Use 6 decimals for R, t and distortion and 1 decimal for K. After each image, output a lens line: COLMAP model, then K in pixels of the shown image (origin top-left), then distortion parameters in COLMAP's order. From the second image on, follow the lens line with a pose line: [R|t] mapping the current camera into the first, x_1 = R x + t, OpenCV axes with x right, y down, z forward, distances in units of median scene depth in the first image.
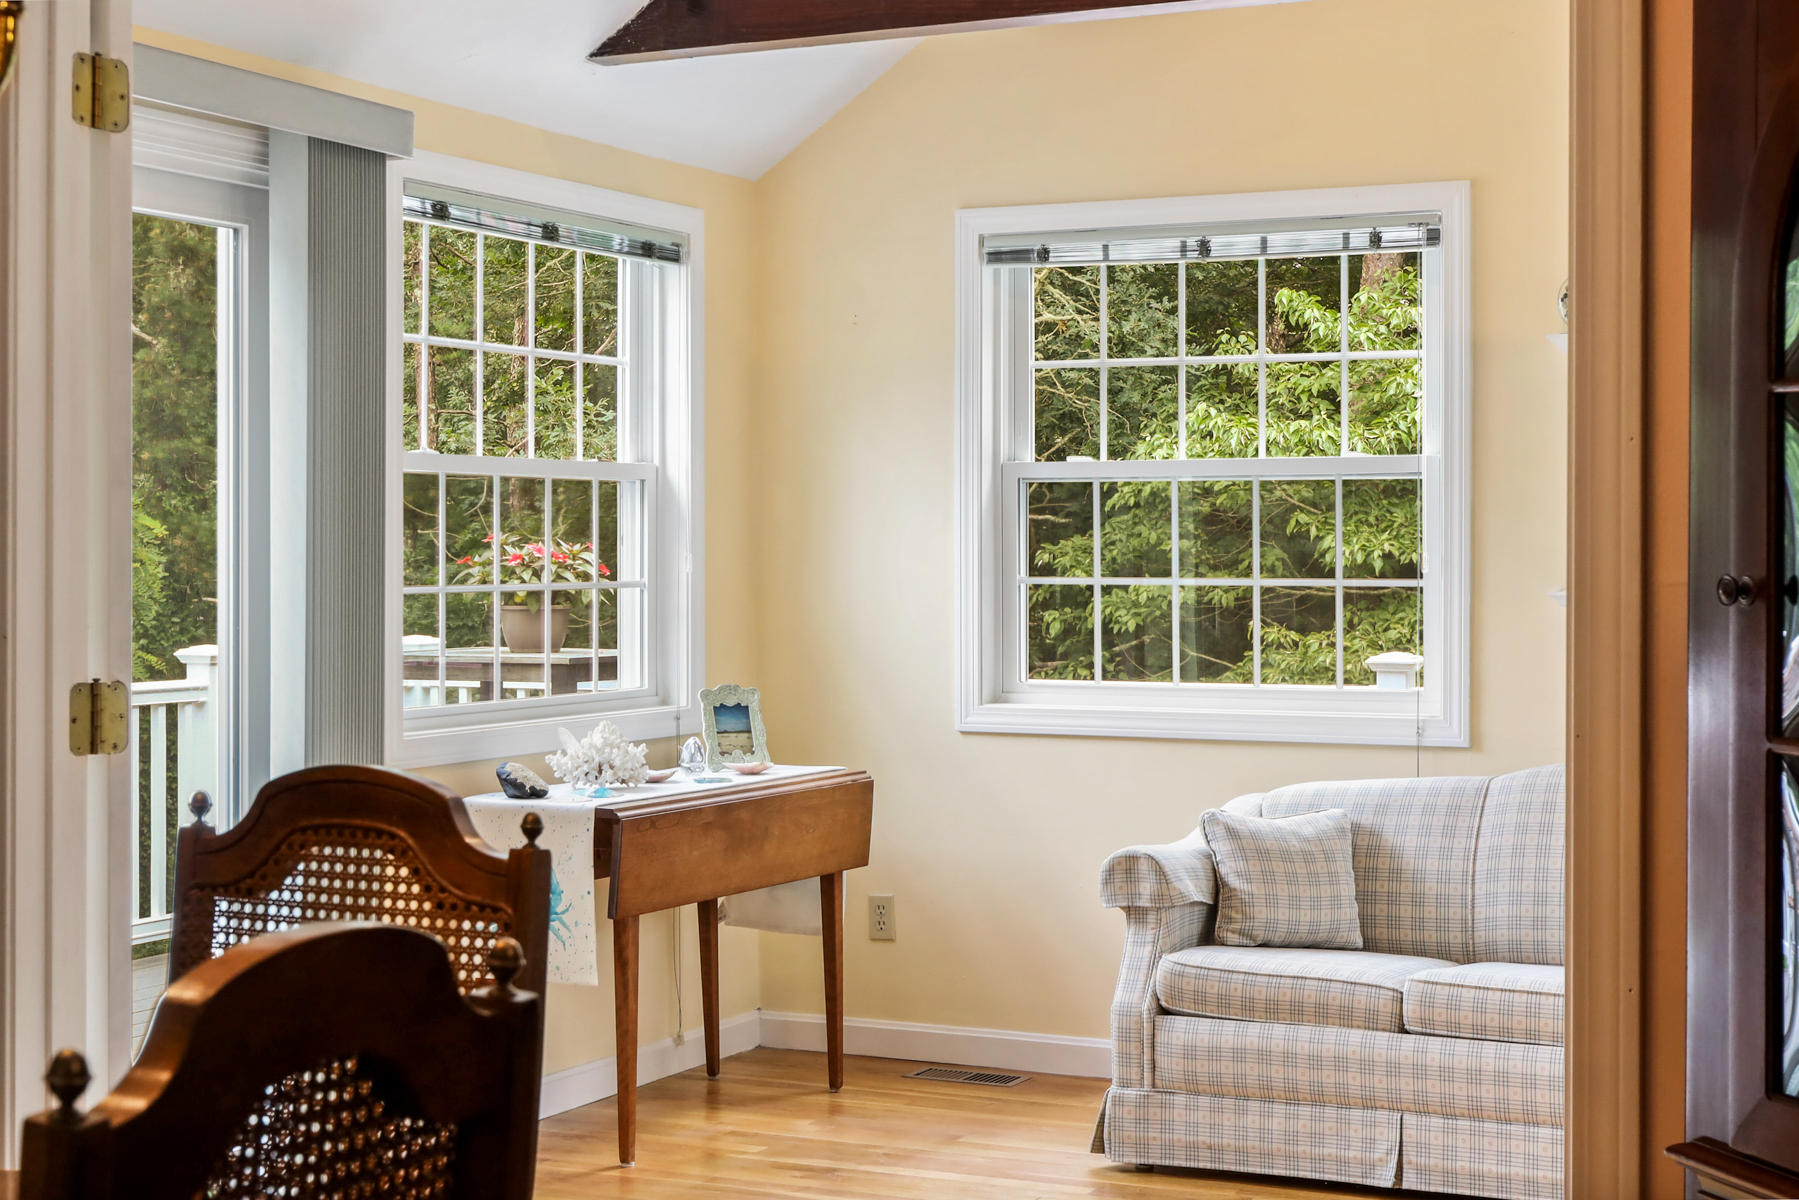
lens RADIAL K [[2738.5, 0, 906.0], [0, 2738.5, 572.8], [0, 0, 1]] dist [0.015751, 0.017864]
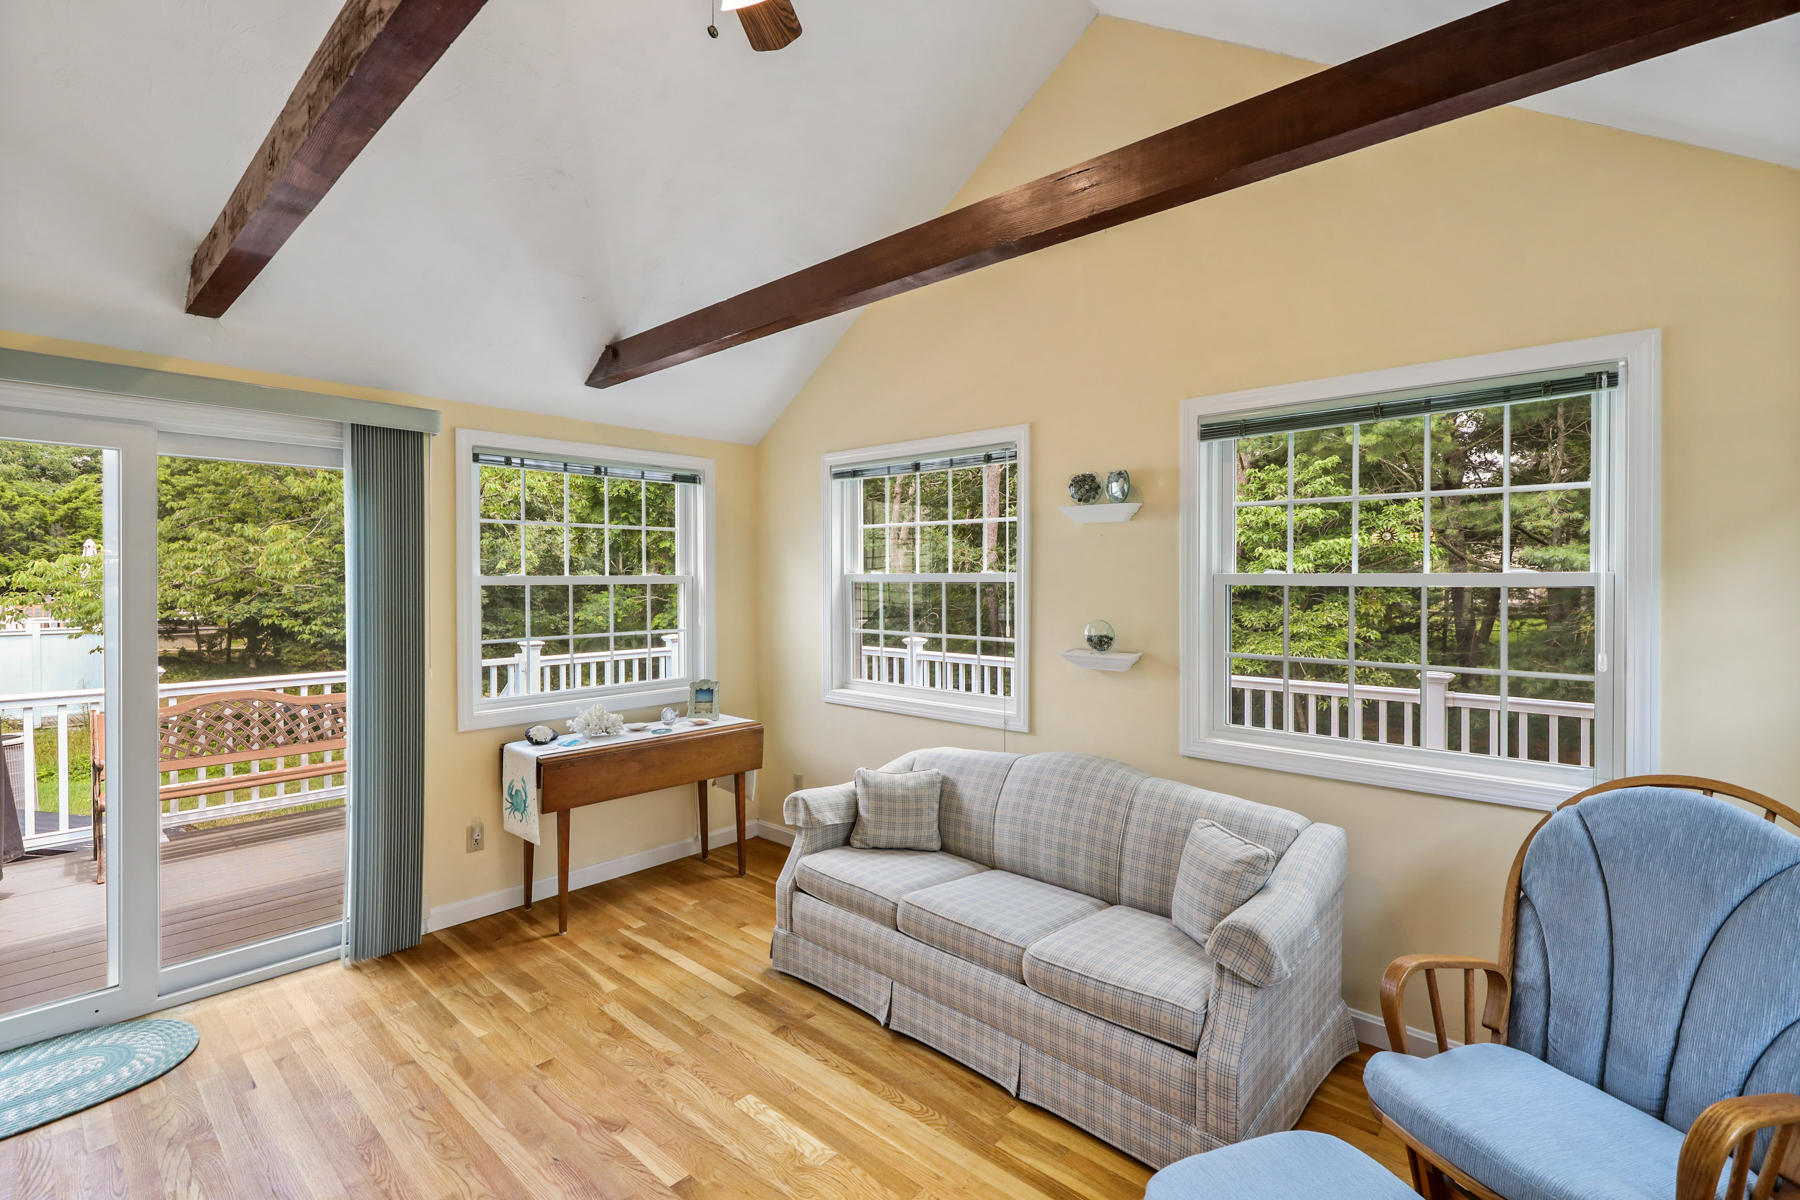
lens RADIAL K [[817.8, 0, 915.0], [0, 817.8, 581.8], [0, 0, 1]] dist [-0.002727, 0.000316]
pose [[0.962332, 0.001213, -0.271875, 0.299038], [-0.001381, 0.999999, -0.000426, -0.039393], [0.271874, 0.000786, 0.962333, 0.481997]]
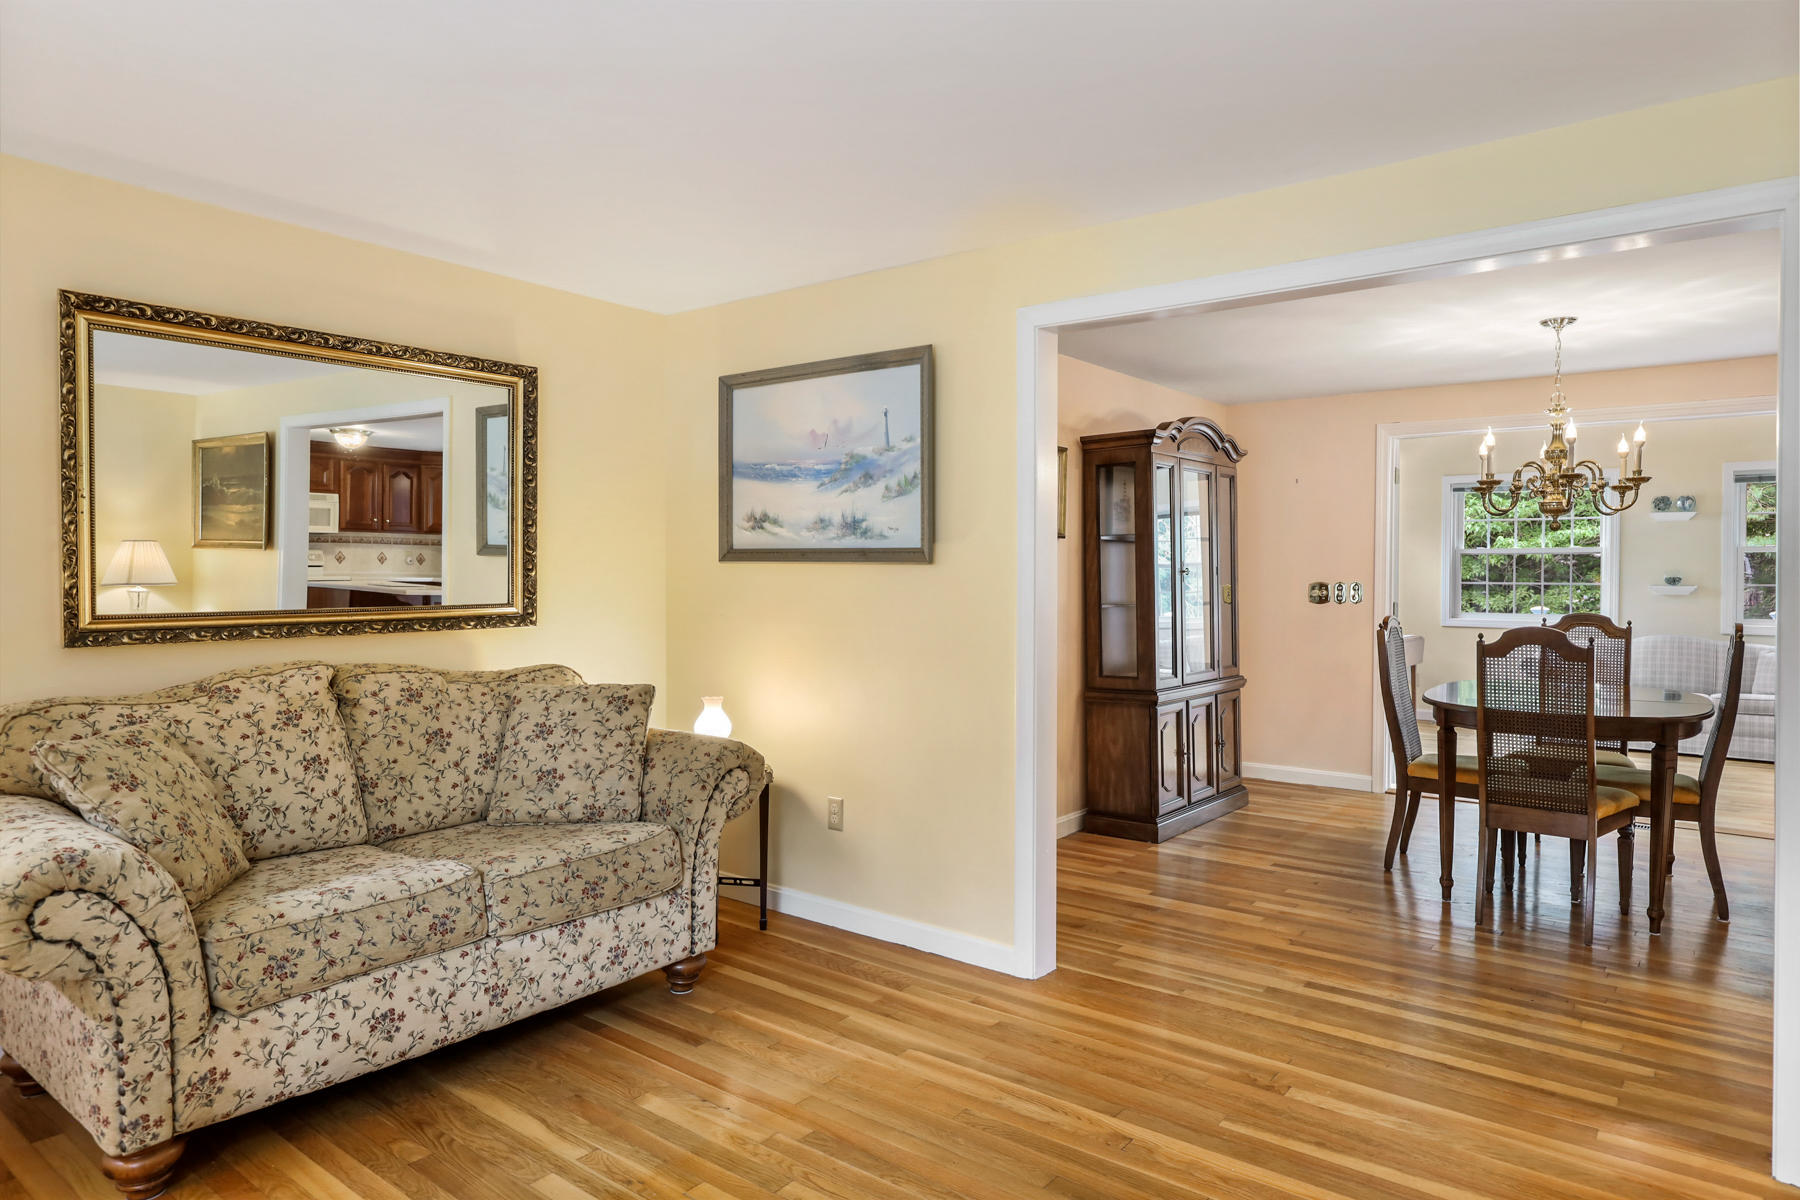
lens RADIAL K [[1105.2, 0, 904.1], [0, 1105.2, 589.1], [0, 0, 1]] dist [0.000590, 0.000002]
pose [[0.978096, 0.003613, -0.208121, -0.414963], [-0.002547, 0.999982, 0.005389, 0.005199], [0.208137, -0.004741, 0.978088, -0.597495]]
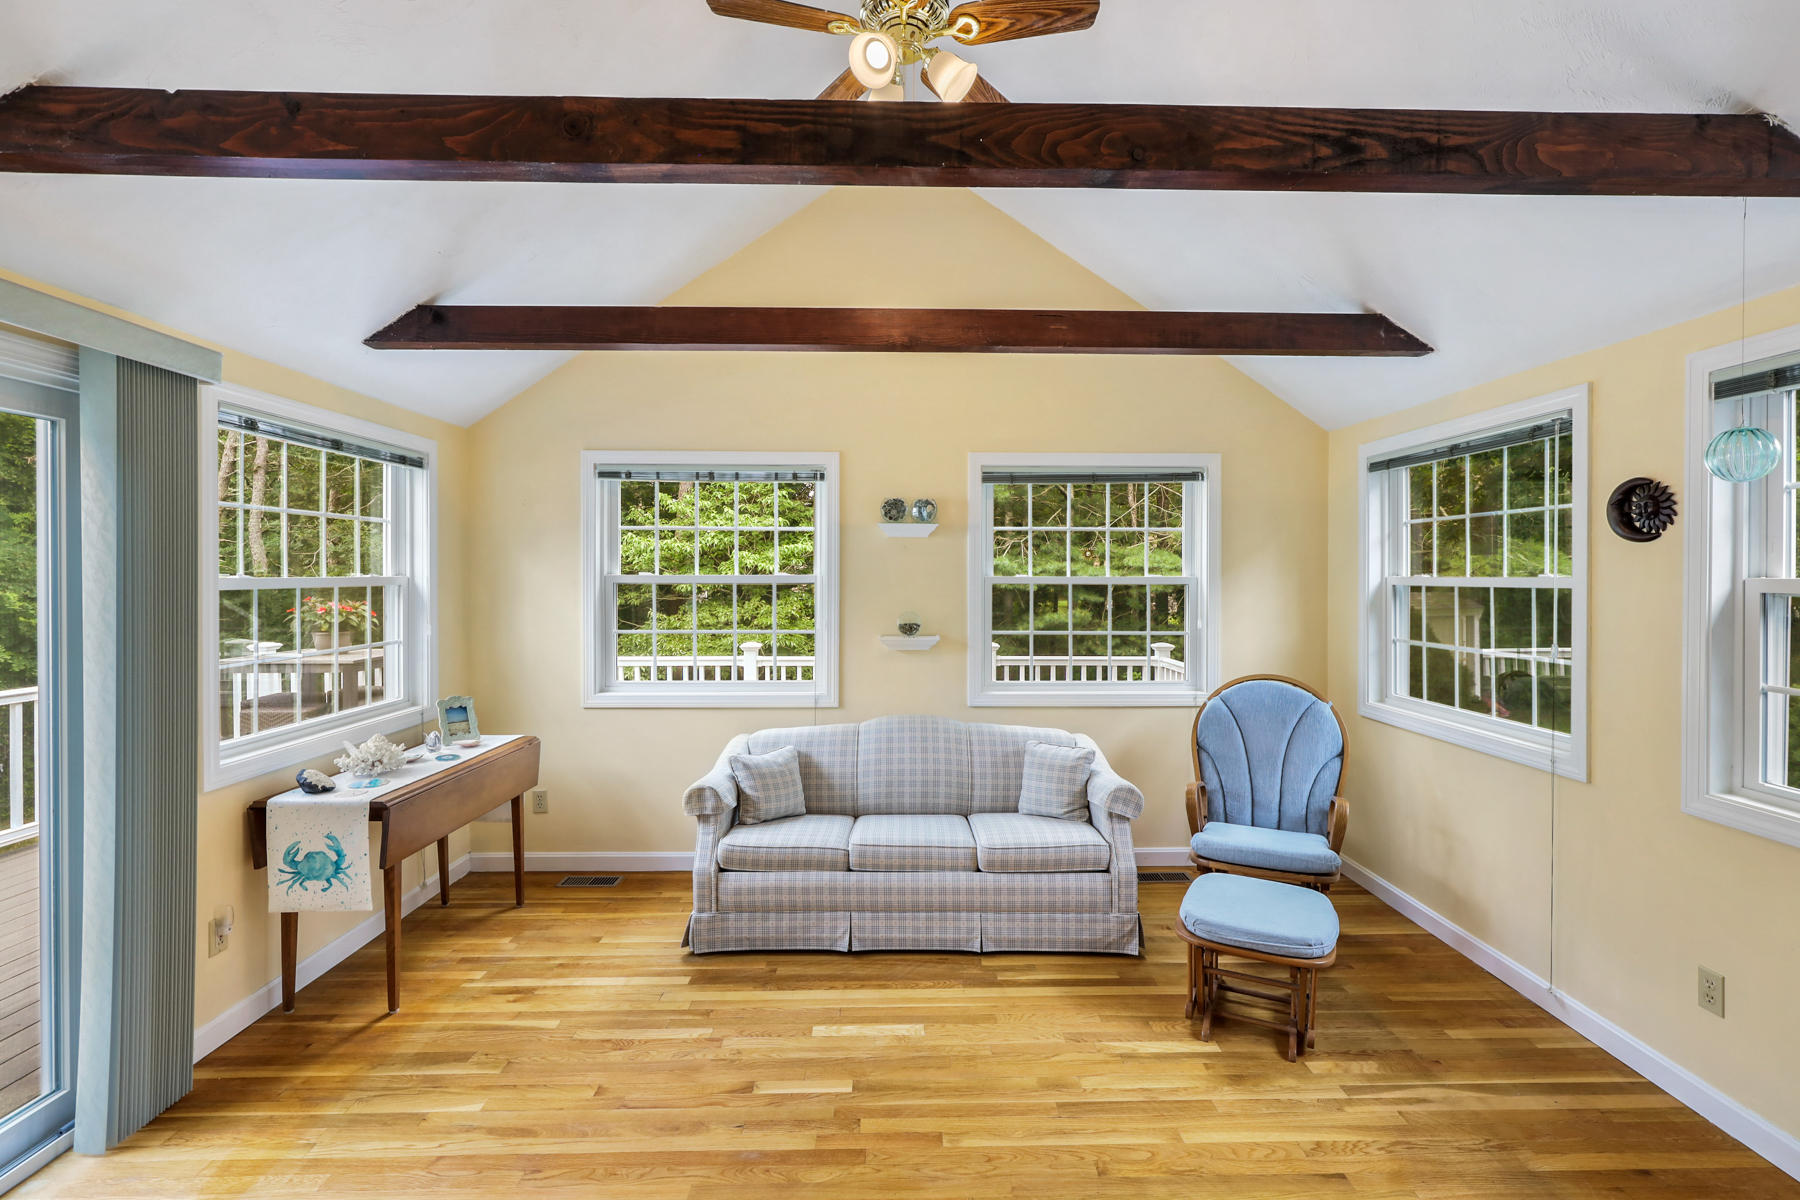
lens RADIAL K [[817.8, 0, 915.0], [0, 817.8, 581.8], [0, 0, 1]] dist [-0.002727, 0.000316]
pose [[0.888227, -0.003212, 0.459394, -0.046828], [0.002578, 0.999995, 0.002008, -0.041773], [-0.459398, -0.000599, 0.888230, 0.407154]]
